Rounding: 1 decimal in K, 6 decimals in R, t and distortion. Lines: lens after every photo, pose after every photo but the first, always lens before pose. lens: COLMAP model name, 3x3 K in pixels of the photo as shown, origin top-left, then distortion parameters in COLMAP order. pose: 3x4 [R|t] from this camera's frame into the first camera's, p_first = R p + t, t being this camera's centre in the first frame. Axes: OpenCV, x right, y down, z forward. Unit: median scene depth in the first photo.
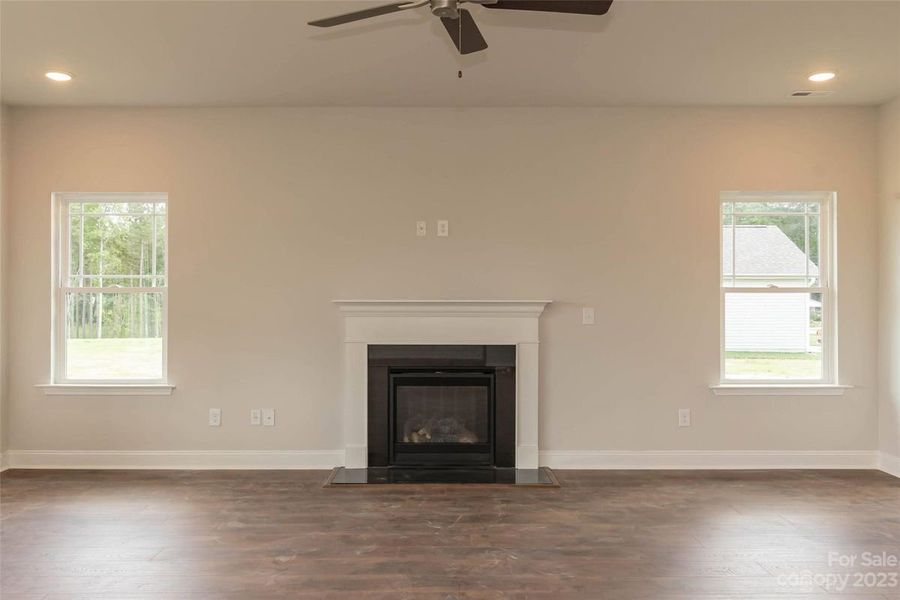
lens RADIAL K [[693.7, 0, 450.0], [0, 693.7, 290.5], [0, 0, 1]] dist [0.000790, 0.000912]
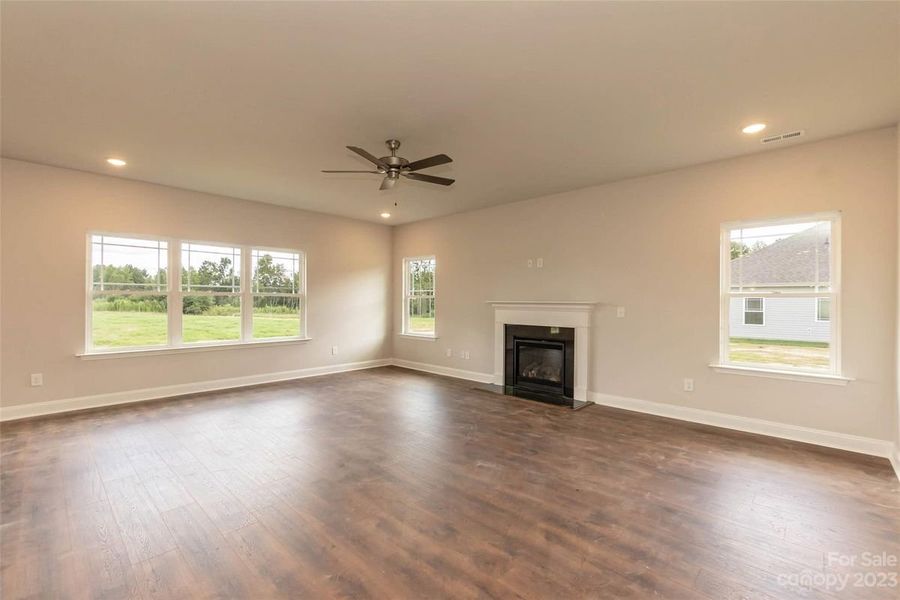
lens RADIAL K [[390.1, 0, 453.1], [0, 390.1, 296.4], [0, 0, 1]] dist [-0.010664, -0.000273]
pose [[0.725202, -0.003423, -0.688528, 0.541589], [0.002779, 0.999994, -0.002044, 0.001564], [0.688531, -0.000431, 0.725207, 0.088676]]
